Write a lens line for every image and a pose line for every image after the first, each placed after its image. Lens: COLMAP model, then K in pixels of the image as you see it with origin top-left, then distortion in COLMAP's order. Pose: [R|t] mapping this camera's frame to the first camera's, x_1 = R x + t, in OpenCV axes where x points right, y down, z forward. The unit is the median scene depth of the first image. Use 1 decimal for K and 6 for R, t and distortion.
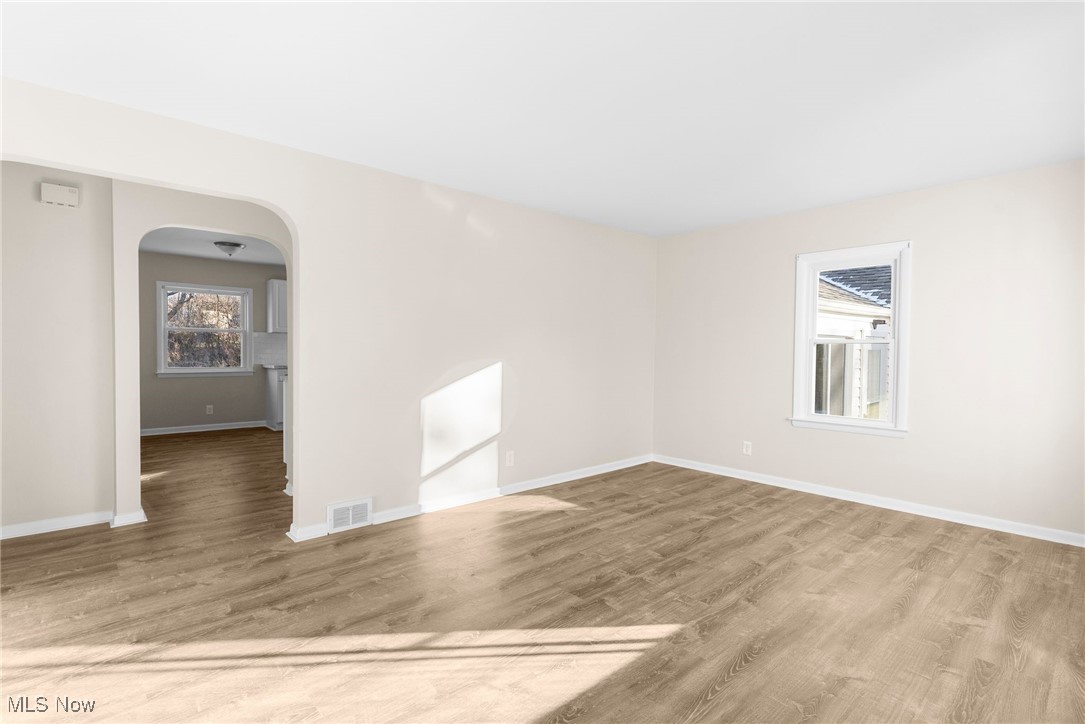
lens RADIAL K [[519.3, 0, 550.5], [0, 519.3, 353.3], [0, 0, 1]] dist [-0.001571, -0.000069]
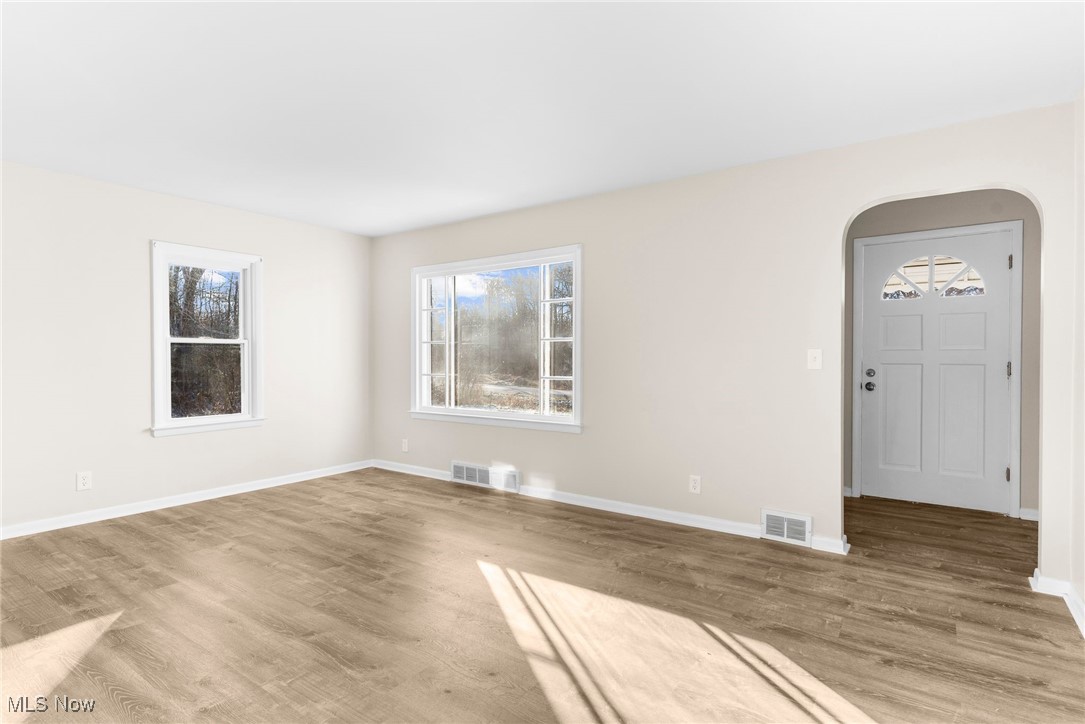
lens RADIAL K [[519.3, 0, 550.5], [0, 519.3, 353.3], [0, 0, 1]] dist [-0.001571, -0.000069]
pose [[-0.187382, -0.007656, 0.982257, -0.635324], [0.003485, 0.999958, 0.008458, -0.006472], [-0.982281, 0.005008, -0.187347, 0.636299]]
